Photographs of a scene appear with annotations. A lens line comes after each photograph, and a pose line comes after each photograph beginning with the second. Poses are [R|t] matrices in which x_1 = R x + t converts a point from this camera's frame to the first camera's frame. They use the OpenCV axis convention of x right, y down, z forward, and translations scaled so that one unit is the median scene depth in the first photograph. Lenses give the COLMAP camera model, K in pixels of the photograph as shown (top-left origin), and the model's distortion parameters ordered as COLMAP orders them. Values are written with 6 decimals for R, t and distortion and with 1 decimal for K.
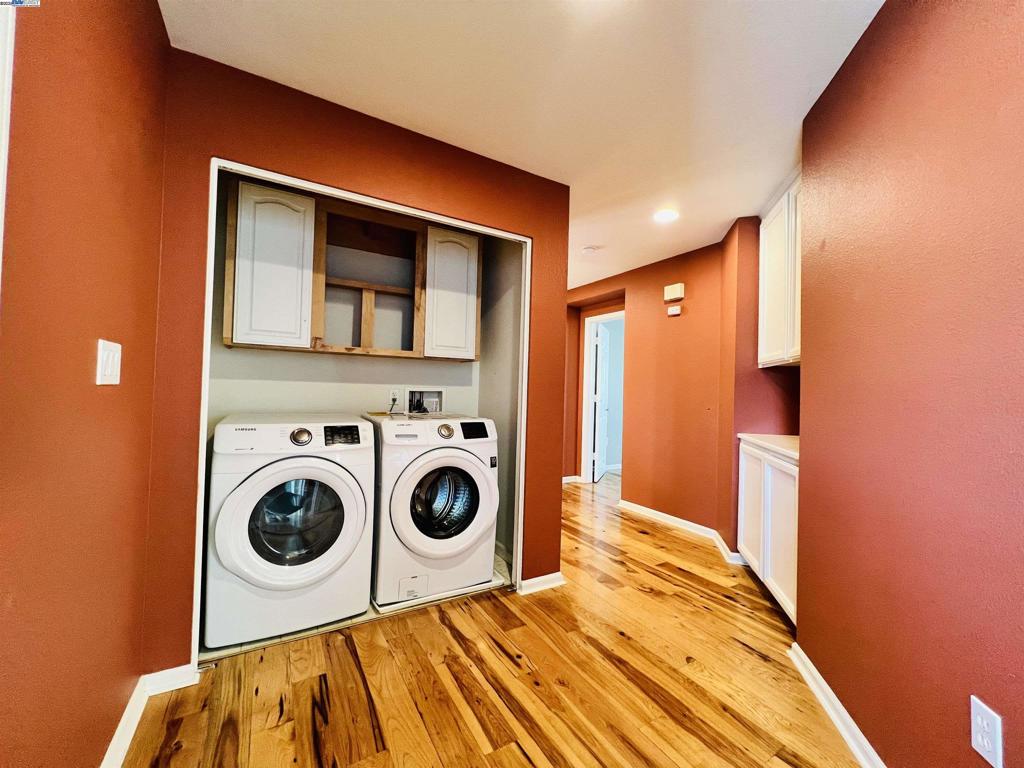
lens RADIAL K [[409.9, 0, 511.0], [0, 409.9, 381.9], [0, 0, 1]] dist [0.000517, 0.000222]
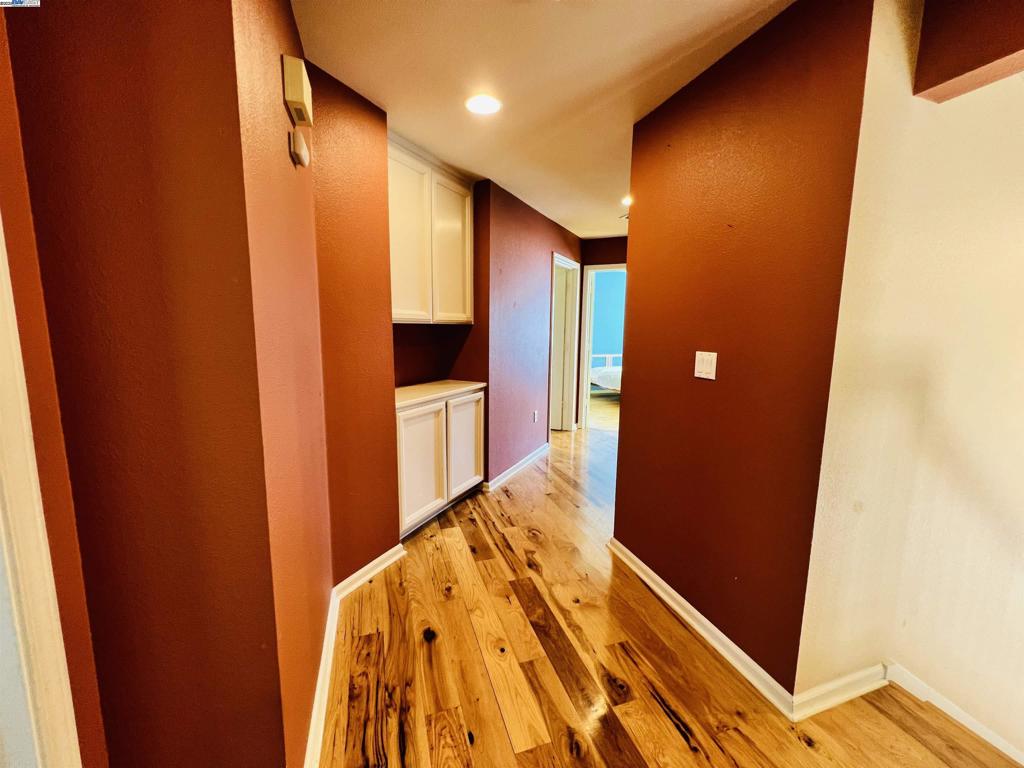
lens RADIAL K [[409.9, 0, 511.0], [0, 409.9, 381.9], [0, 0, 1]] dist [0.000517, 0.000222]
pose [[-0.978531, -0.065094, 0.195548, 0.187201], [-0.041643, 0.991690, 0.121728, -0.030690], [-0.201847, 0.110972, -0.973110, 1.921492]]
